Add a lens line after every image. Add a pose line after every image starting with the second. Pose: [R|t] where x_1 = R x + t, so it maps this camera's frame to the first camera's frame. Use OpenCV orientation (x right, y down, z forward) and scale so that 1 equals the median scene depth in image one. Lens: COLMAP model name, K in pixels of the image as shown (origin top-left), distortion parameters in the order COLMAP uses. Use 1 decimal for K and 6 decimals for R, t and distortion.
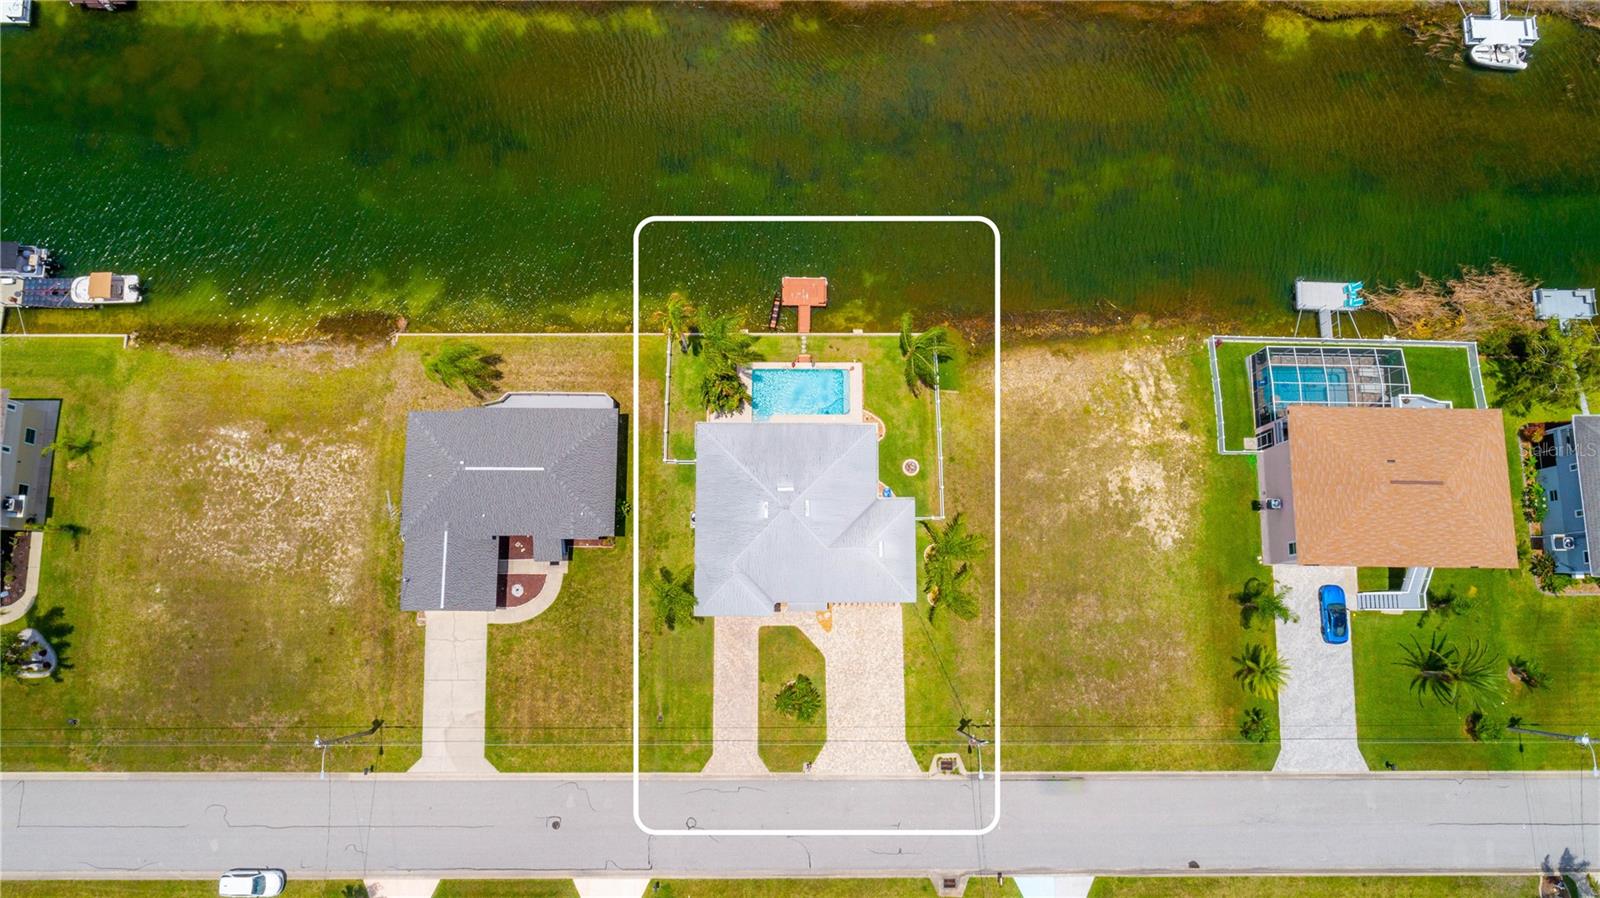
lens RADIAL K [[1081.3, 0, 800.0], [0, 1081.3, 449.0], [0, 0, 1]] dist [-0.018199, 0.008884]
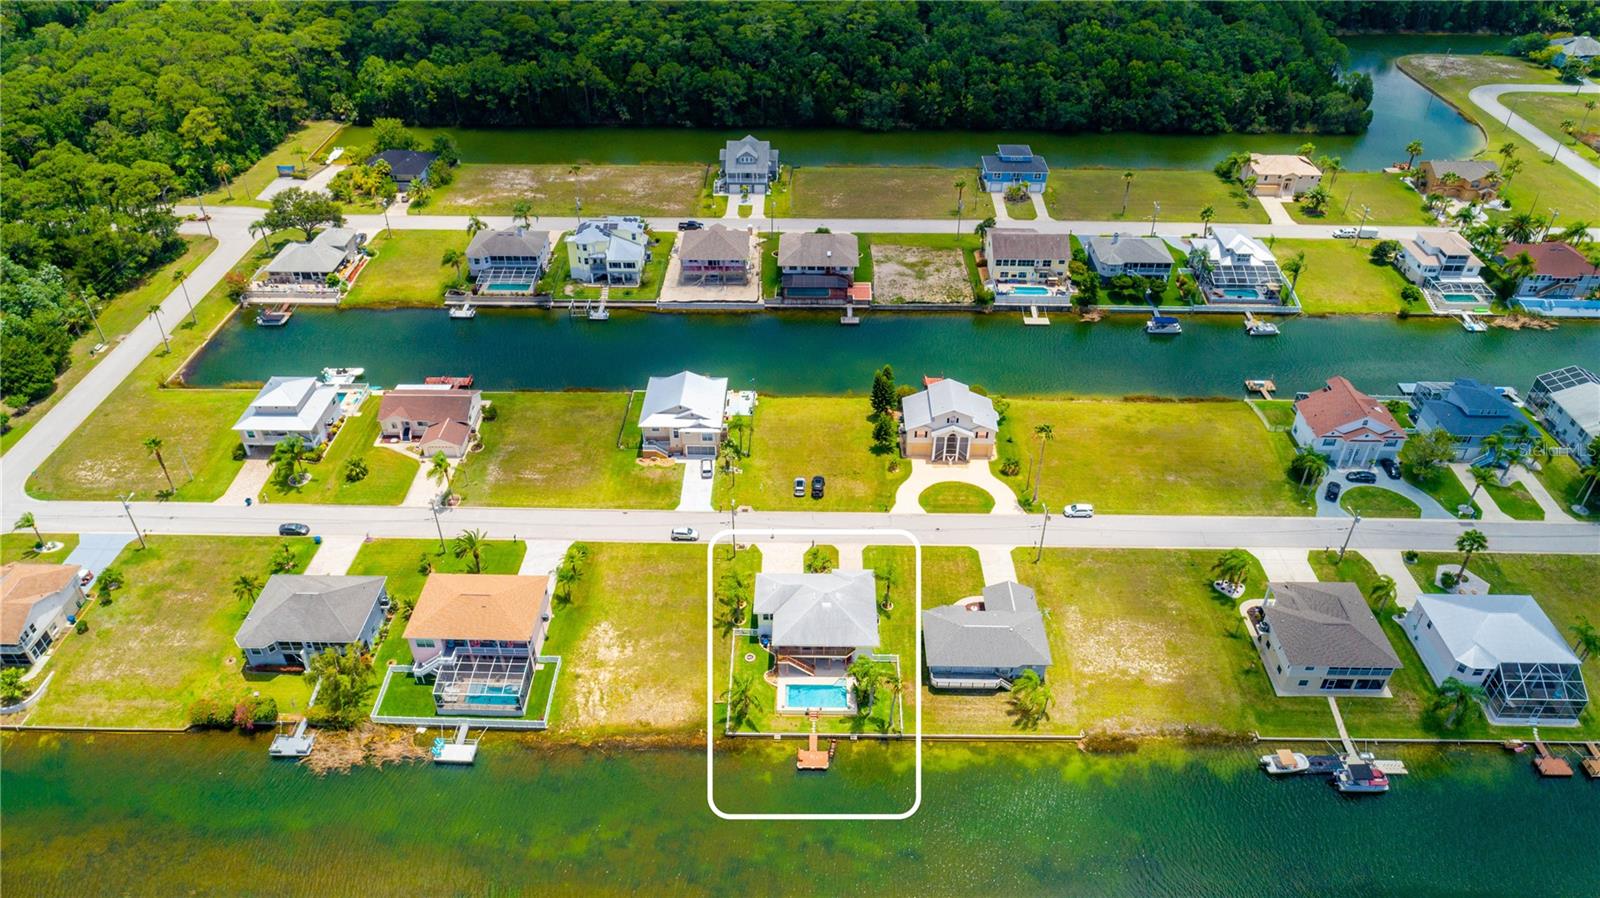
lens RADIAL K [[1081.3, 0, 800.0], [0, 1081.3, 449.0], [0, 0, 1]] dist [-0.018199, 0.008884]
pose [[-0.999642, -0.025838, -0.006888, 0.045617], [0.005373, -0.446391, 0.894822, -1.339623], [-0.026196, 0.894465, 0.446370, -0.031158]]
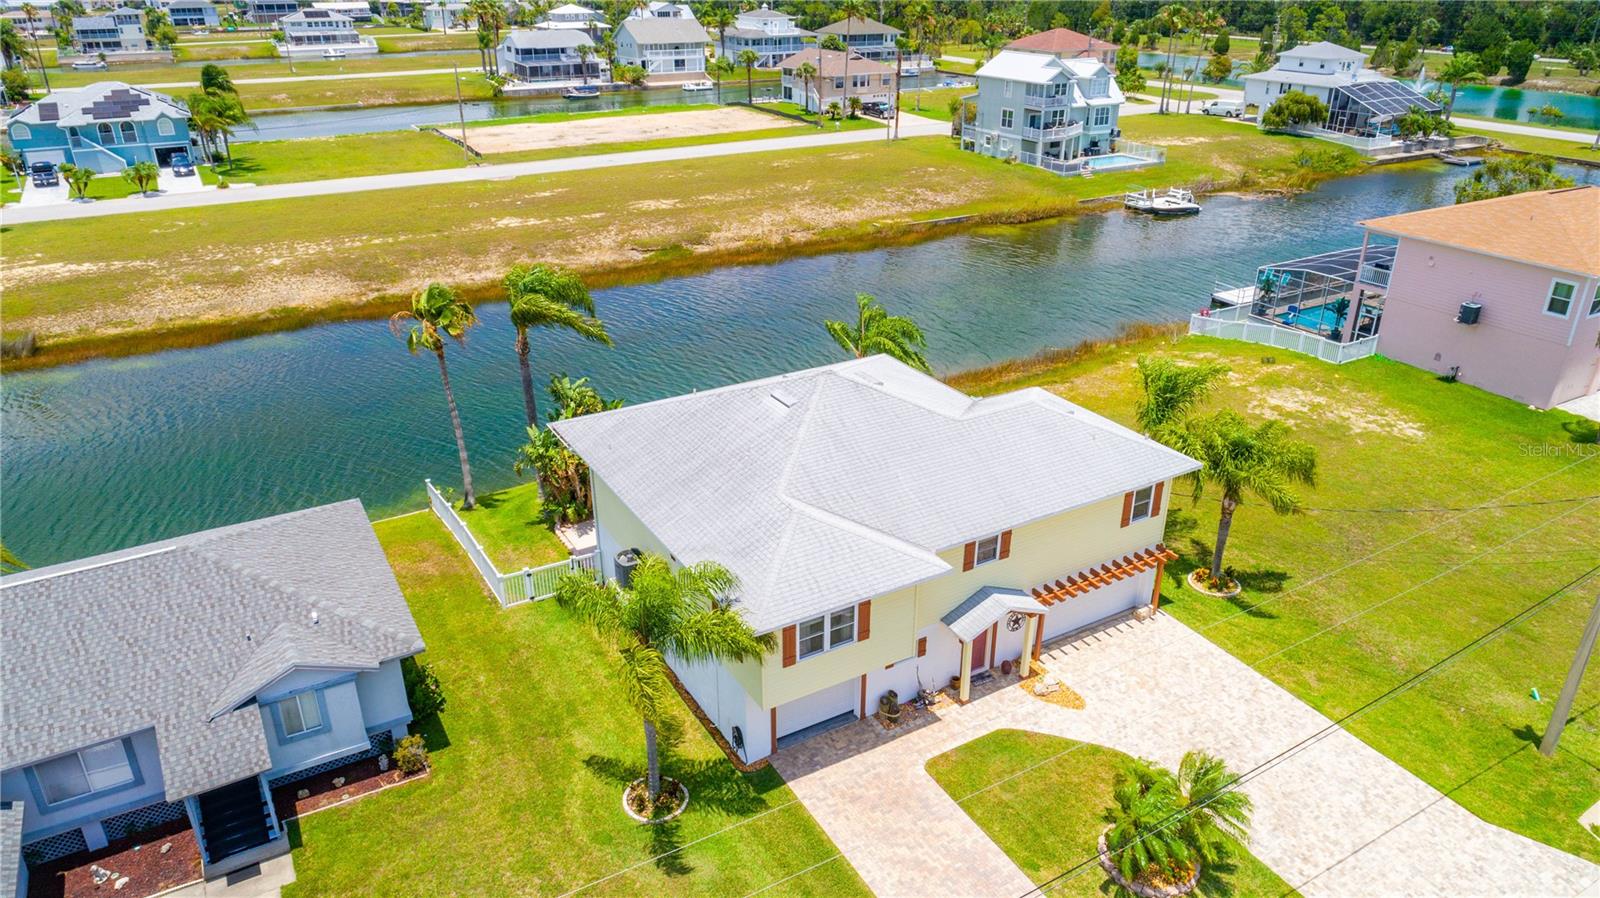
lens RADIAL K [[1081.3, 0, 800.0], [0, 1081.3, 449.0], [0, 0, 1]] dist [-0.018199, 0.008884]
pose [[0.863791, -0.225520, 0.450561, -0.200103], [0.499131, 0.505101, -0.704089, 0.331588], [-0.068793, 0.833075, 0.548865, 0.721737]]
